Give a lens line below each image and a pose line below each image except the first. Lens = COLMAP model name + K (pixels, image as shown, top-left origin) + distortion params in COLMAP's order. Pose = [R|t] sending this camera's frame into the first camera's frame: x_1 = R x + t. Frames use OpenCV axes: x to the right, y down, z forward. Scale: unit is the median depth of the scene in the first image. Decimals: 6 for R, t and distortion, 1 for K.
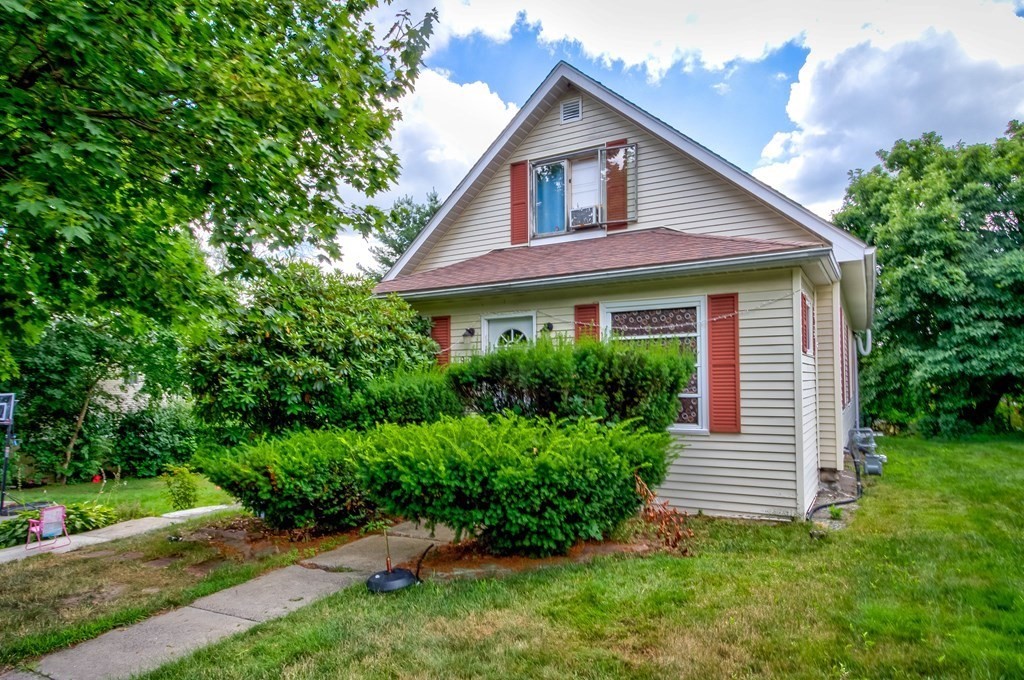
lens RADIAL K [[613.6, 0, 511.6], [0, 613.6, 357.7], [0, 0, 1]] dist [-0.000632, 0.000168]
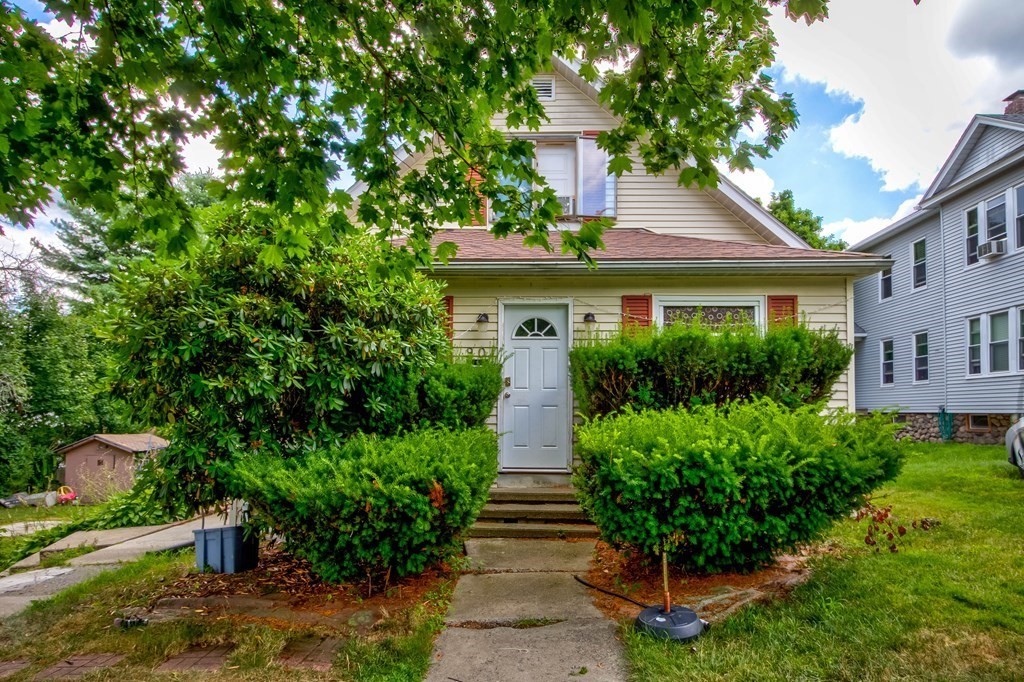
lens RADIAL K [[629.0, 0, 518.3], [0, 629.0, 367.6], [0, 0, 1]] dist [0.001454, 0.001524]
pose [[0.878654, 0.045552, 0.475281, -0.475337], [-0.032239, 0.998827, -0.036128, 0.059791], [-0.476369, 0.016422, 0.879092, 0.273642]]
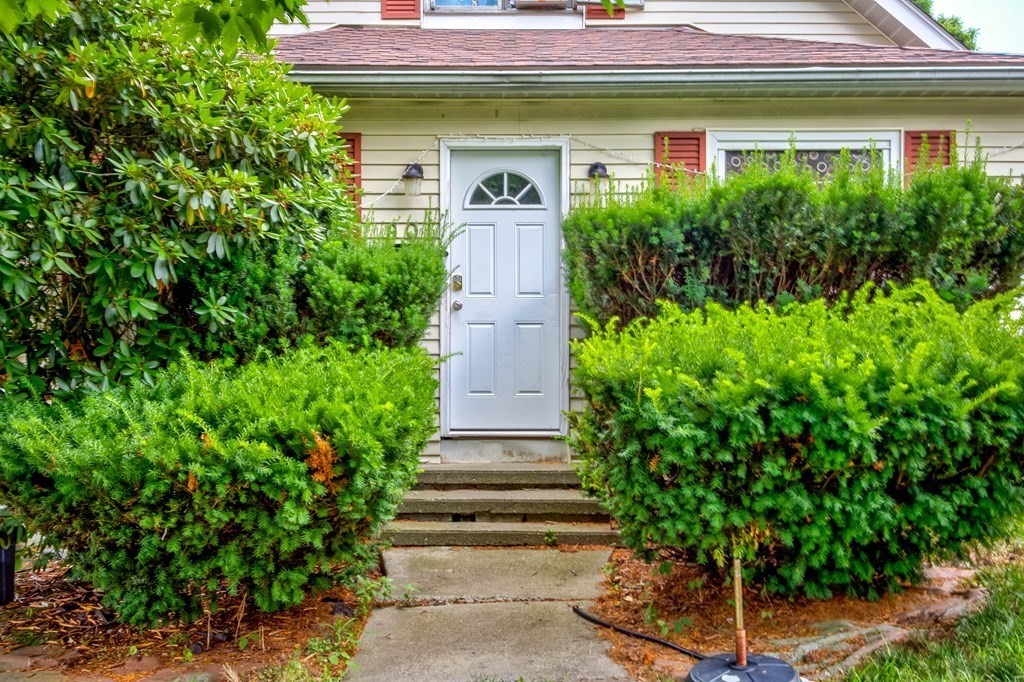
lens RADIAL K [[1004.8, 0, 512.0], [0, 1004.8, 341.0], [0, 0, 1]] dist [0.094704, -0.228575]
pose [[0.863962, 0.015997, 0.503303, -0.439466], [-0.026156, 0.999572, 0.013129, 0.085636], [-0.502878, -0.024507, 0.864010, 0.328088]]
